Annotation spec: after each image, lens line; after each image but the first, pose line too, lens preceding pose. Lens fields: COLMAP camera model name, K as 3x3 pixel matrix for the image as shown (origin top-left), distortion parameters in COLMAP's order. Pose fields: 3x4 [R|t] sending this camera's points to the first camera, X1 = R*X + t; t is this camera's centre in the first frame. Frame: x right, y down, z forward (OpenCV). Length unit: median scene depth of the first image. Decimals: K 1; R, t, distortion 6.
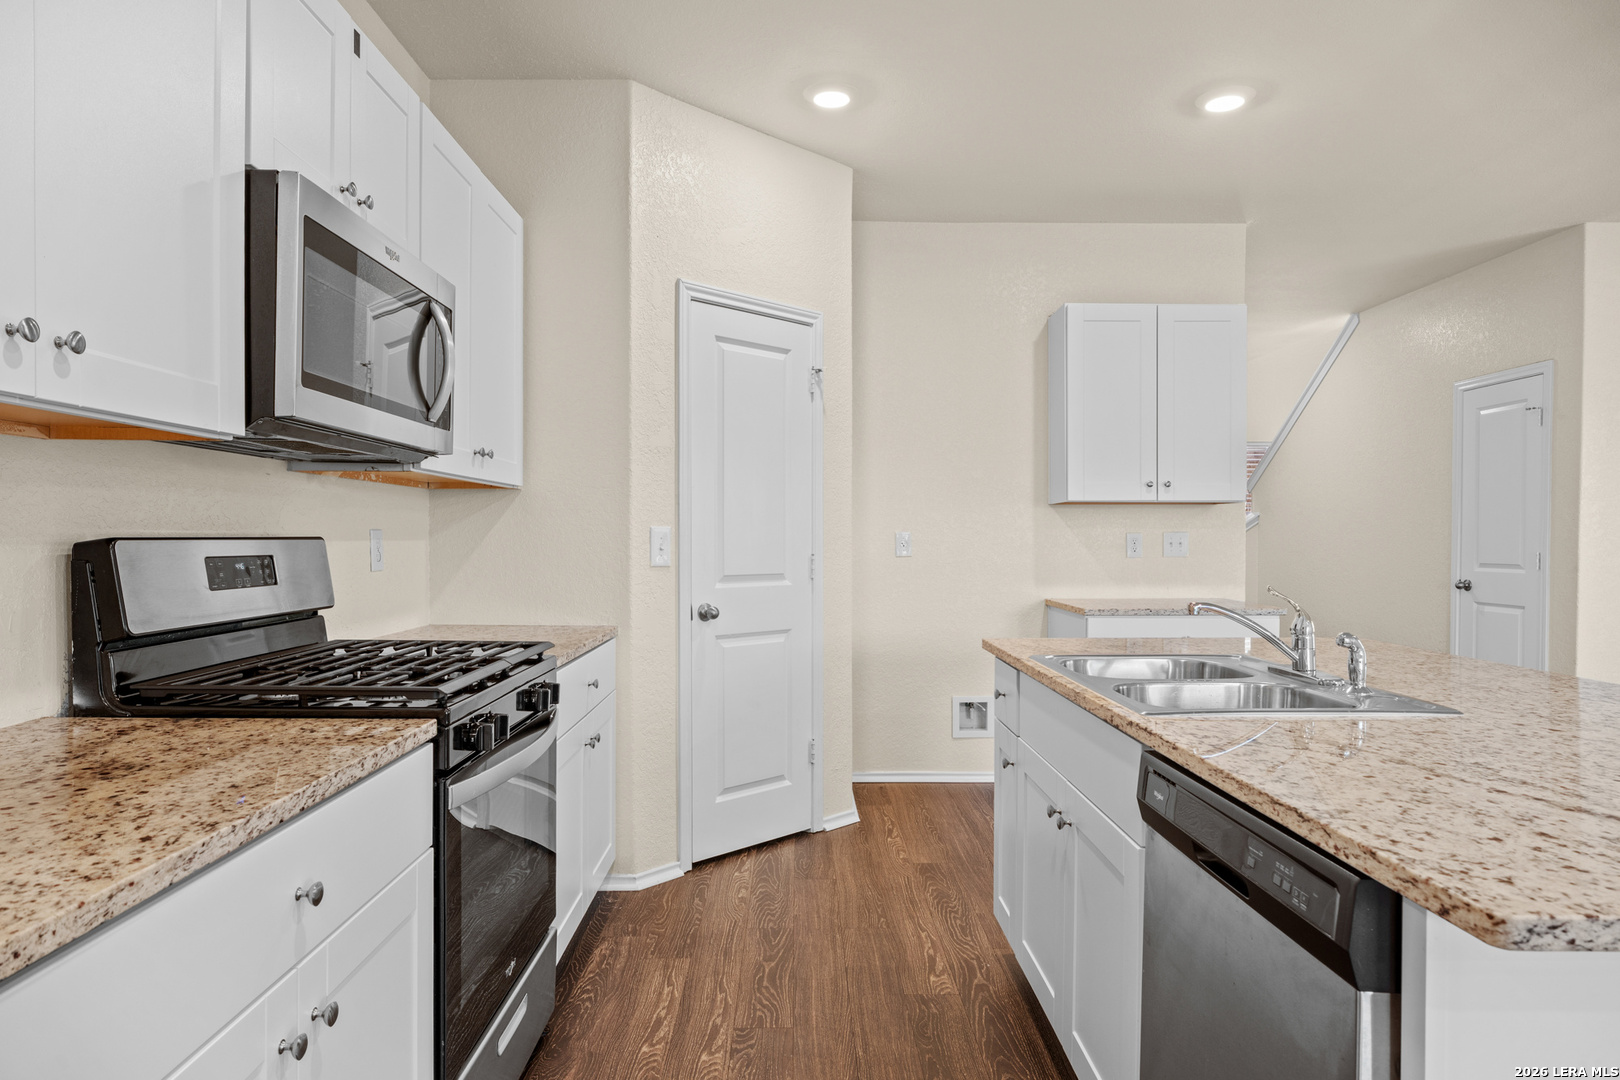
lens RADIAL K [[1001.4, 0, 813.5], [0, 1001.4, 542.2], [0, 0, 1]] dist [-0.002542, -0.000649]
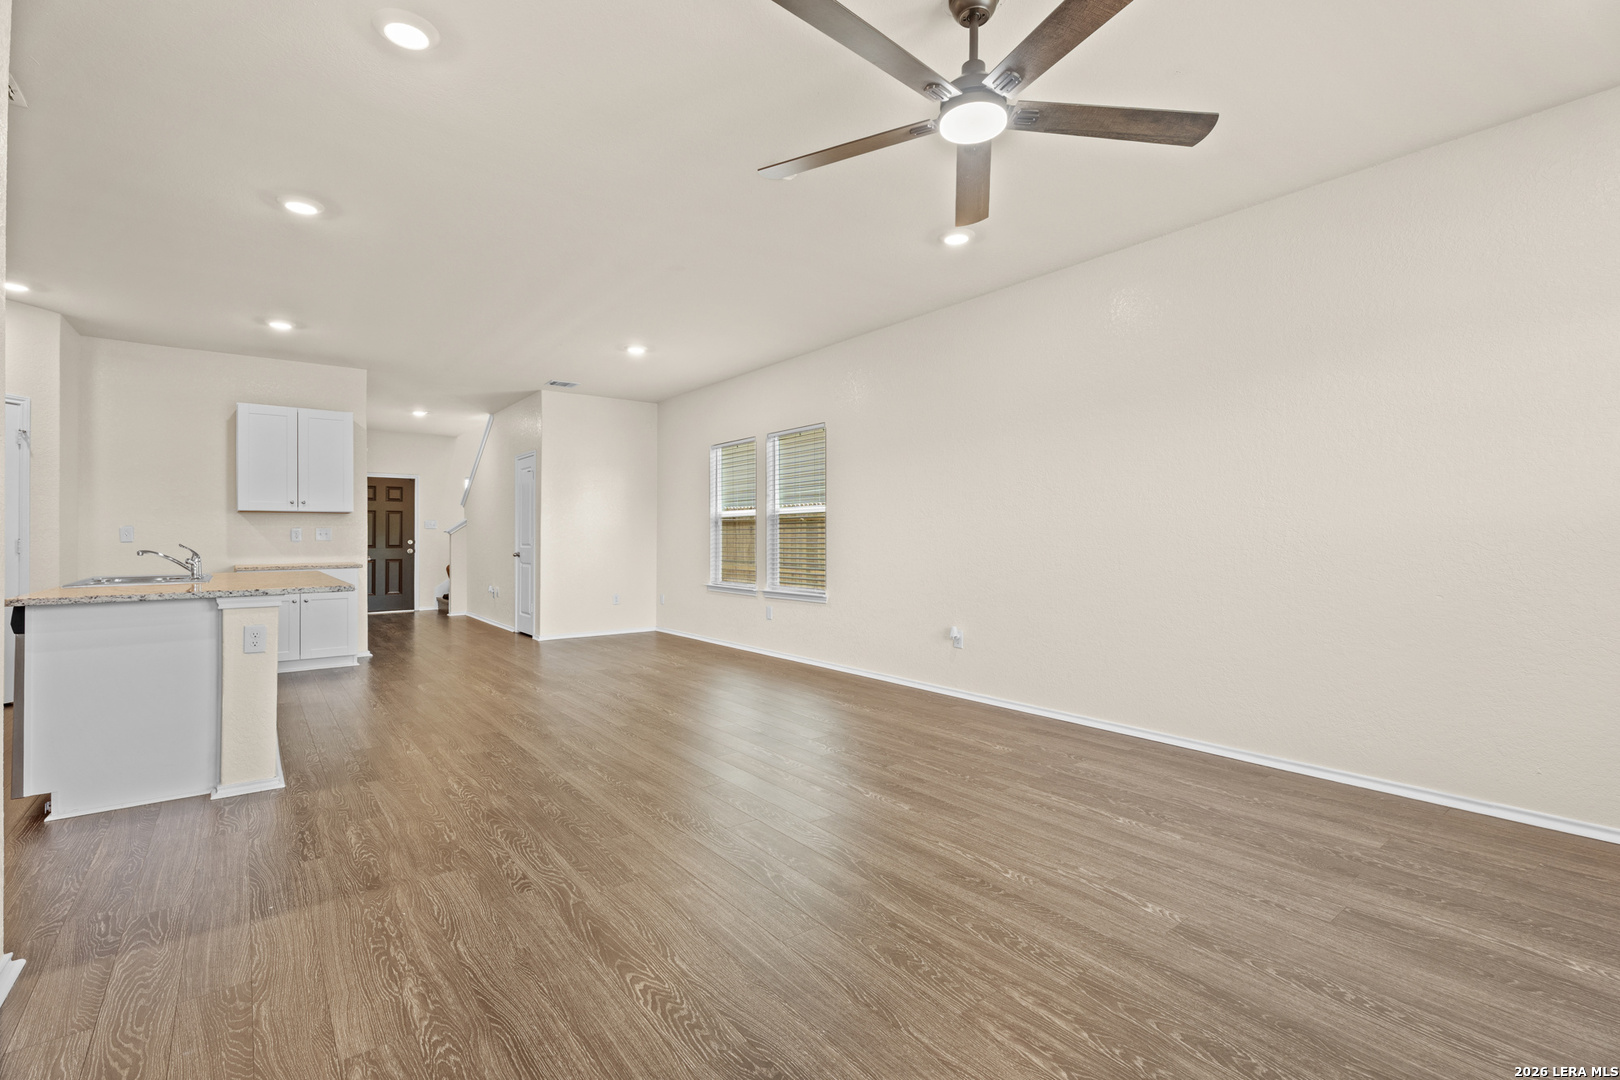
lens RADIAL K [[727.8, 0, 801.5], [0, 727.8, 532.4], [0, 0, 1]] dist [-0.000755, 0.000708]
pose [[0.800434, -0.002023, 0.599418, 0.300144], [0.010273, 0.999894, -0.010343, 0.025283], [-0.599333, 0.014436, 0.800369, -0.733475]]
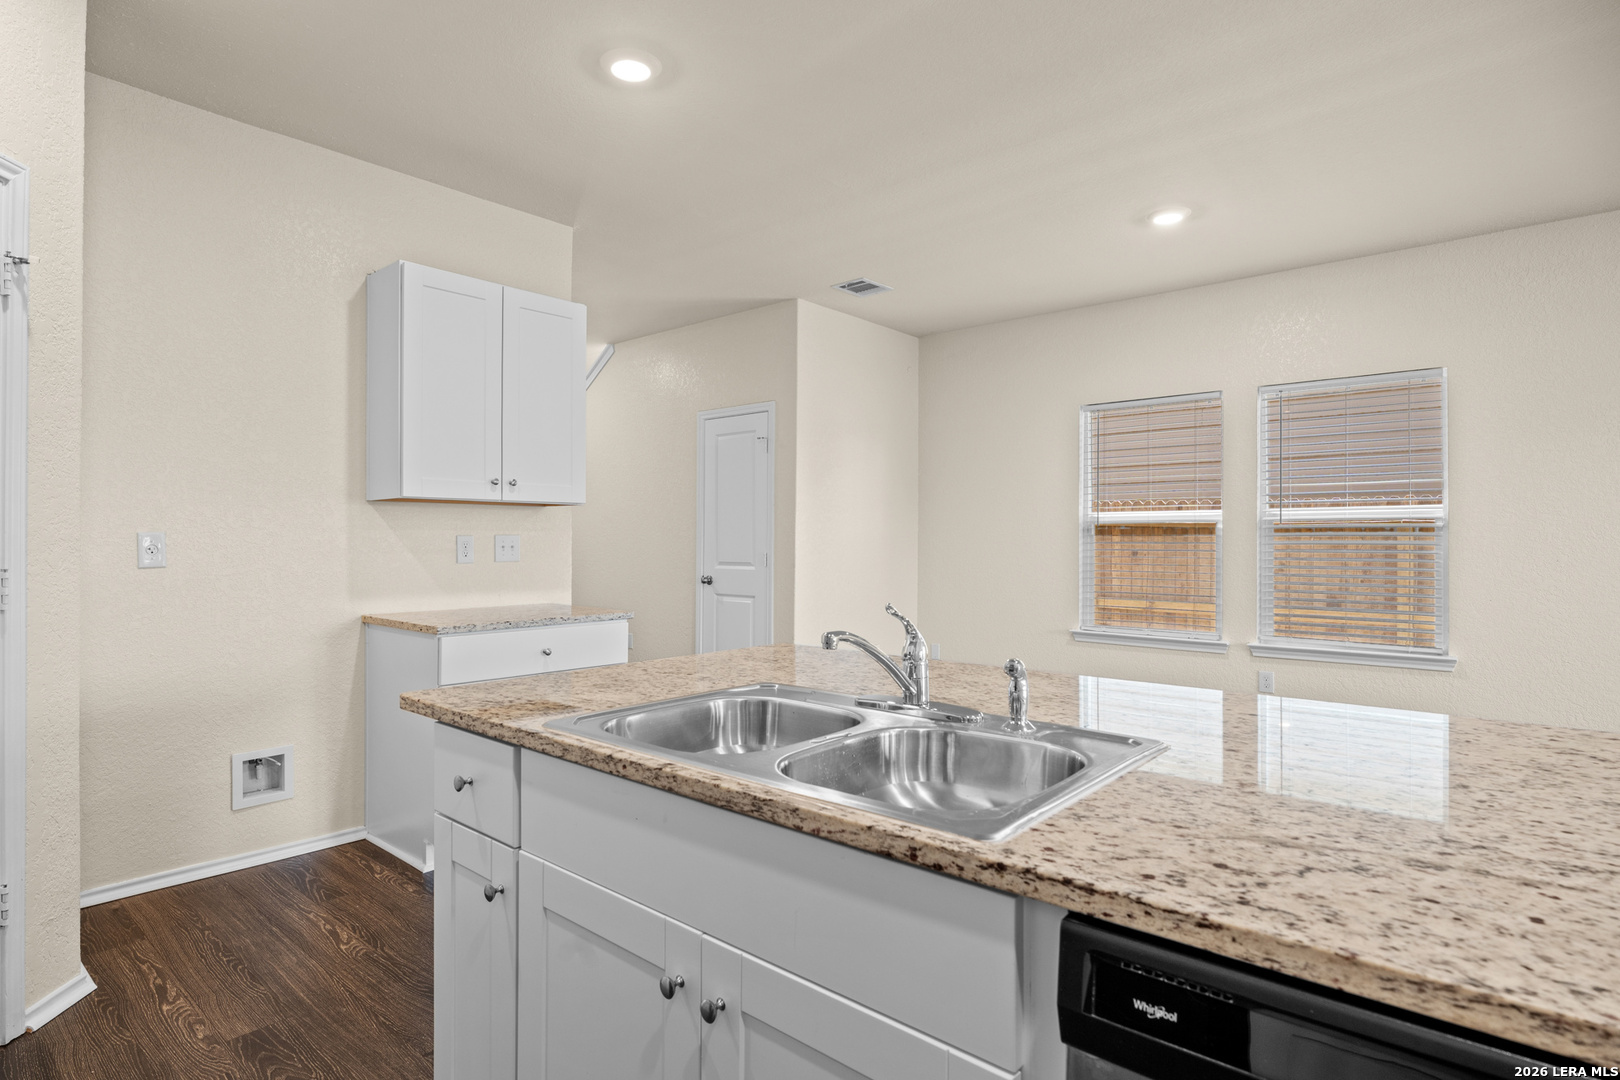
lens RADIAL K [[850.2, 0, 797.6], [0, 850.2, 533.4], [0, 0, 1]] dist [-0.011103, 0.000253]
pose [[0.673310, 0.006435, 0.739333, -0.049276], [0.002533, 0.999936, -0.011010, -0.002293], [-0.739356, 0.009286, 0.673250, 0.302009]]
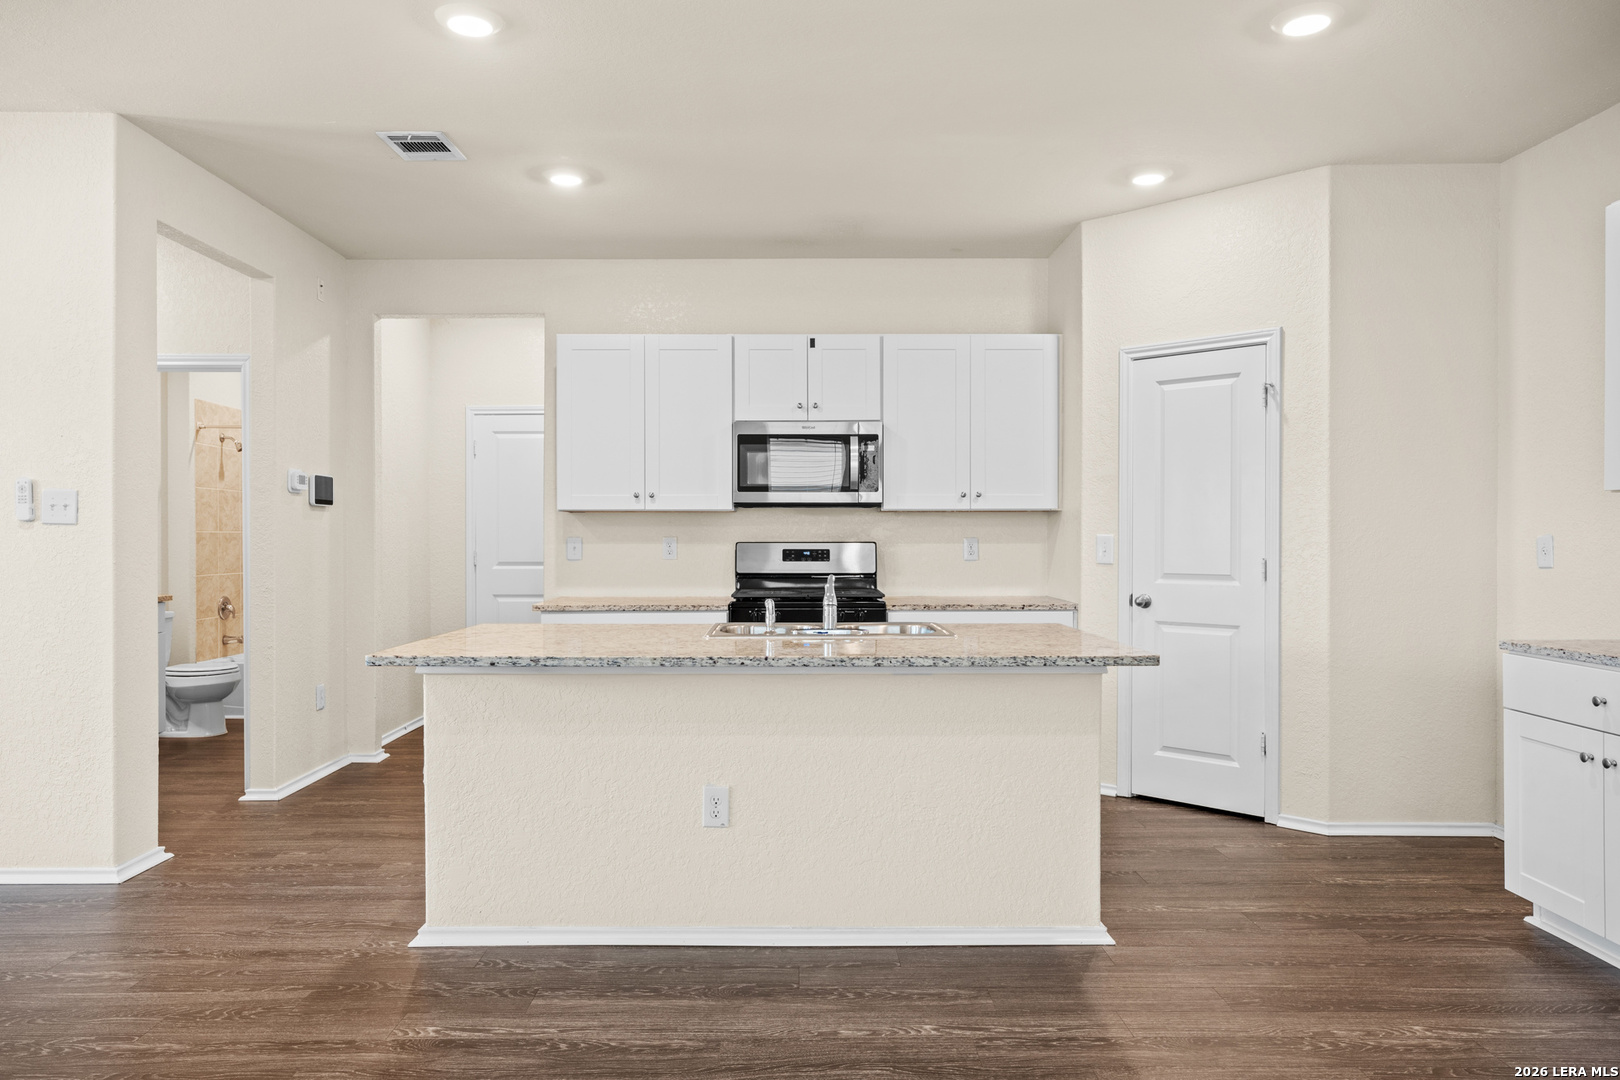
lens RADIAL K [[1083.7, 0, 810.0], [0, 1083.7, 540.0], [0, 0, 1]] dist [-0.001287, 0.003050]
pose [[-0.004126, 0.001361, -0.999991, 1.075932], [-0.005132, 0.999986, 0.001382, -0.006654], [0.999978, 0.005138, -0.004119, 0.488582]]
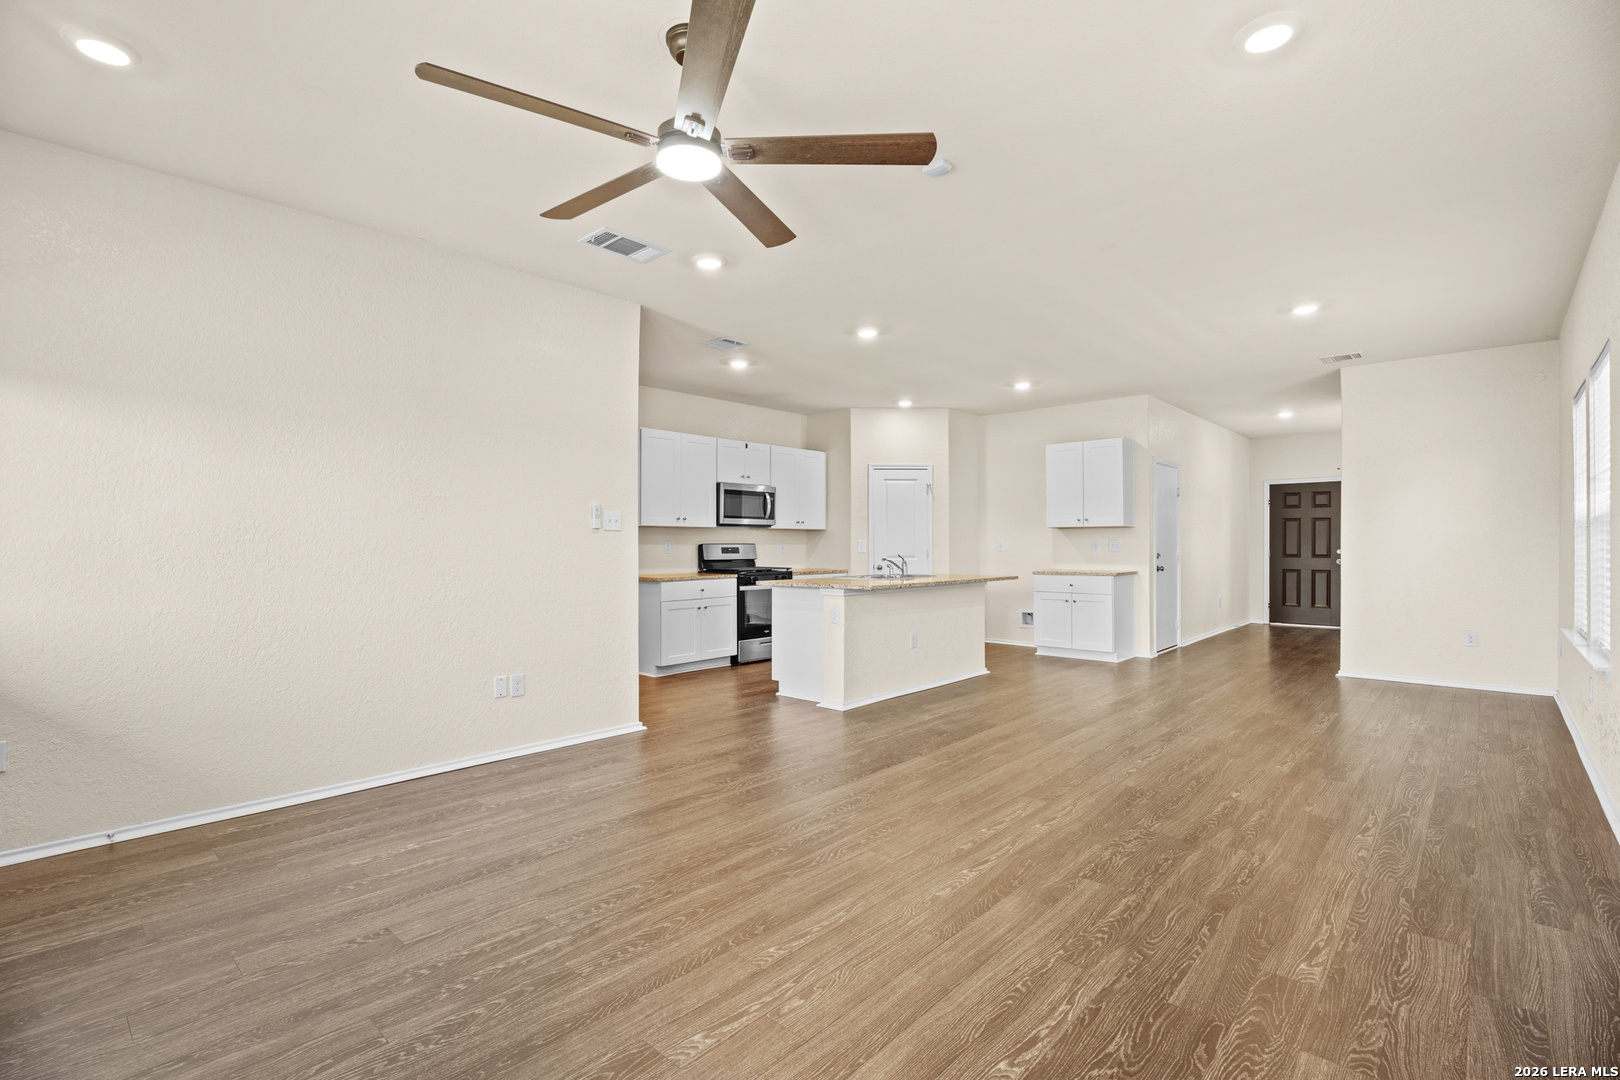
lens RADIAL K [[745.1, 0, 806.8], [0, 745.1, 544.7], [0, 0, 1]] dist [-0.011341, 0.000042]
pose [[0.724060, -0.004227, -0.689724, 1.138390], [-0.000154, 0.999980, -0.006290, 0.011663], [0.689737, 0.004660, 0.724045, -0.728547]]
